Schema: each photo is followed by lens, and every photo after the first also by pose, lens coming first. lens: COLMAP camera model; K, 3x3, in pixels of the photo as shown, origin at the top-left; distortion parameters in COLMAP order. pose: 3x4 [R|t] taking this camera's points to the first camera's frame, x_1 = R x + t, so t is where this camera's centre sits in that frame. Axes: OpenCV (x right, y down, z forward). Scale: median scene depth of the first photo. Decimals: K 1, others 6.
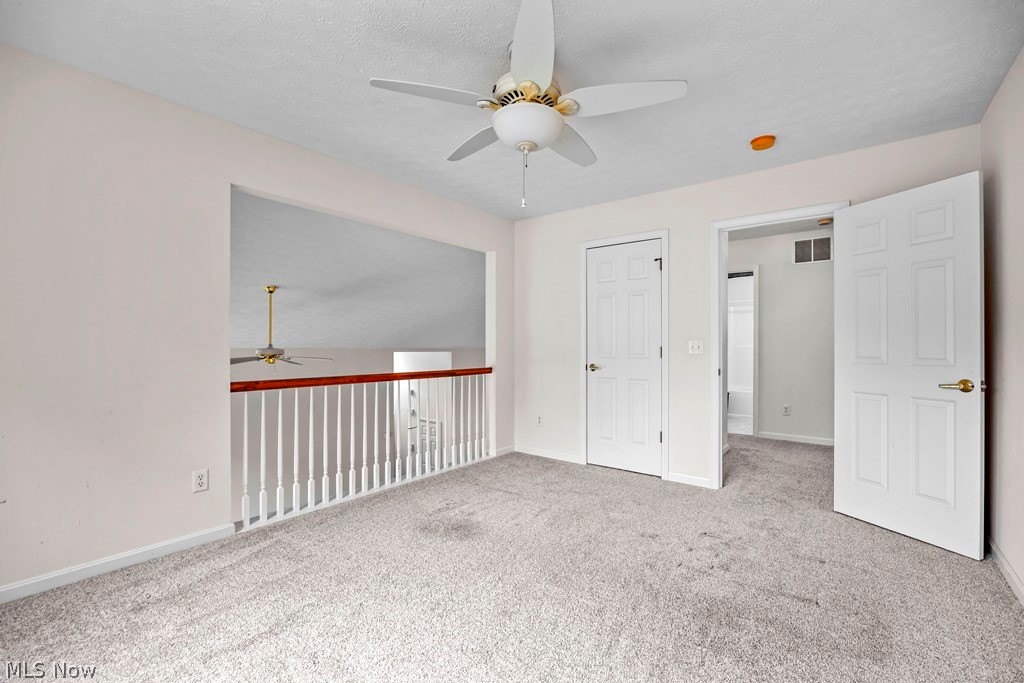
lens RADIAL K [[448.1, 0, 514.8], [0, 448.1, 343.4], [0, 0, 1]] dist [-0.018526, 0.000213]
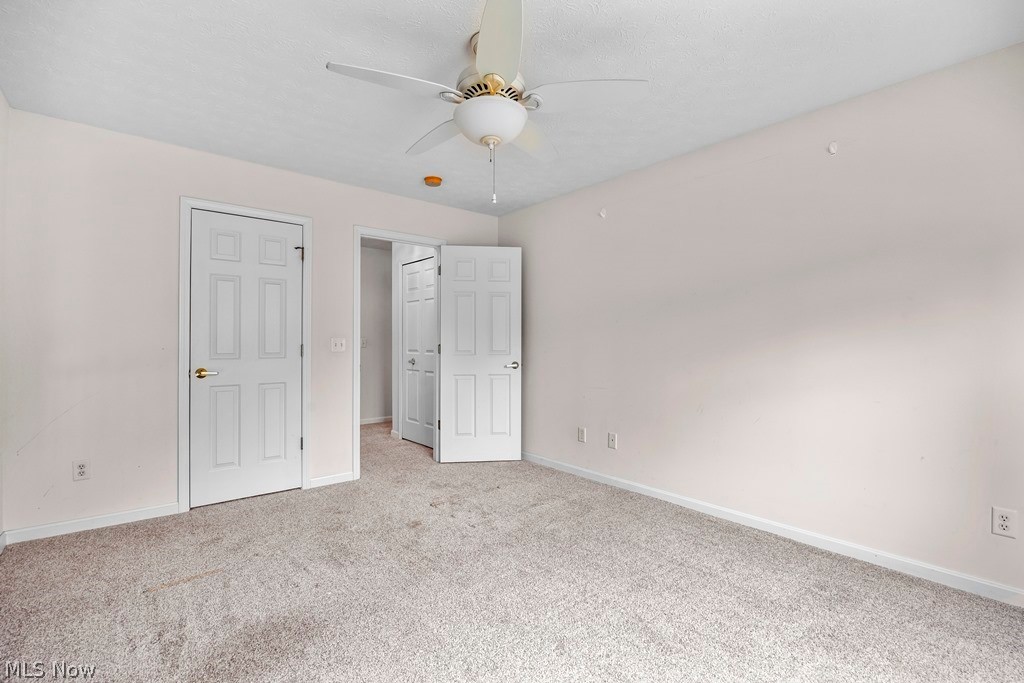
lens RADIAL K [[448.1, 0, 514.8], [0, 448.1, 343.4], [0, 0, 1]] dist [-0.018526, 0.000213]
pose [[0.195440, 0.000167, 0.980716, -0.629141], [-0.005370, 0.999985, 0.000900, 0.002143], [-0.980701, -0.005442, 0.195438, 0.520390]]
